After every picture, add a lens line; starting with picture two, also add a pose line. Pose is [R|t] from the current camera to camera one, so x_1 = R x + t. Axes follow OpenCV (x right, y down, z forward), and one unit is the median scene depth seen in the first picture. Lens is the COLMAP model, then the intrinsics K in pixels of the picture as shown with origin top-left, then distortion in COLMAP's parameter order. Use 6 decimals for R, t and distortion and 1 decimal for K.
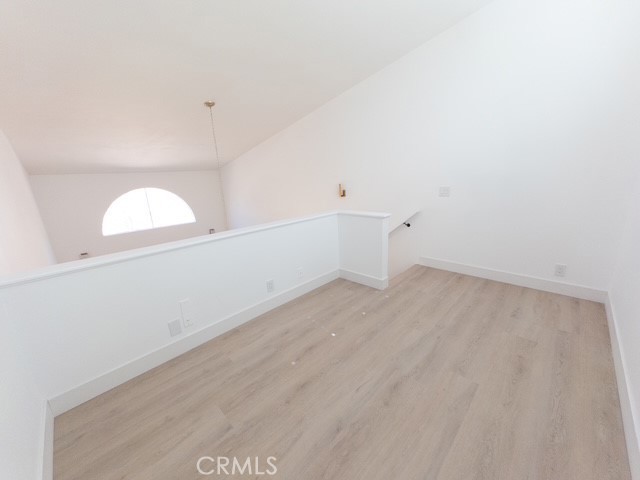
lens RADIAL K [[254.4, 0, 319.0], [0, 254.4, 241.0], [0, 0, 1]] dist [-0.001206, -0.000173]
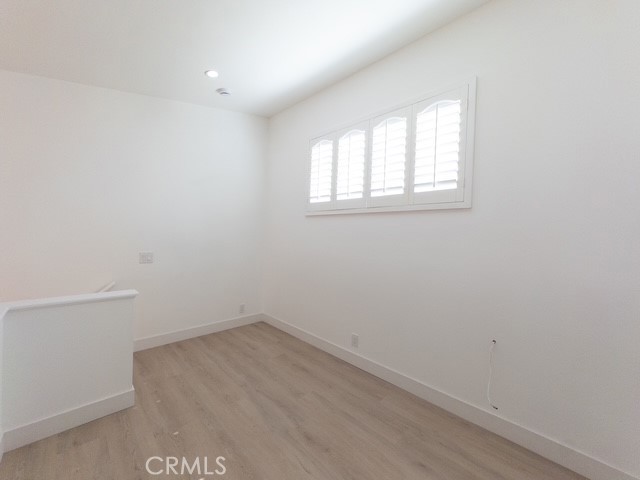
lens RADIAL K [[254.4, 0, 320.1], [0, 254.4, 240.8], [0, 0, 1]] dist [-0.001206, -0.000173]
pose [[0.007649, 0.032543, 0.999441, -0.552816], [0.220185, 0.974885, -0.033428, -0.126202], [-0.975428, 0.220317, 0.000291, 0.551453]]
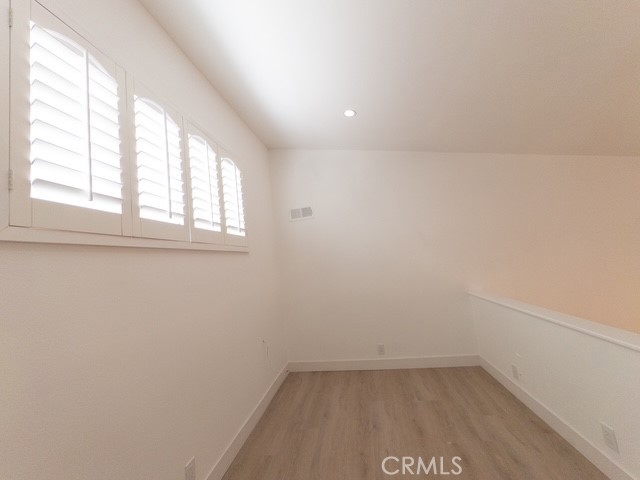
lens RADIAL K [[254.4, 0, 320.2], [0, 254.4, 239.7], [0, 0, 1]] dist [-0.001206, -0.000173]
pose [[-0.806114, 0.083056, -0.585902, 0.709326], [-0.009193, 0.988224, 0.152735, -0.386989], [0.591688, 0.128508, -0.795858, 1.148667]]
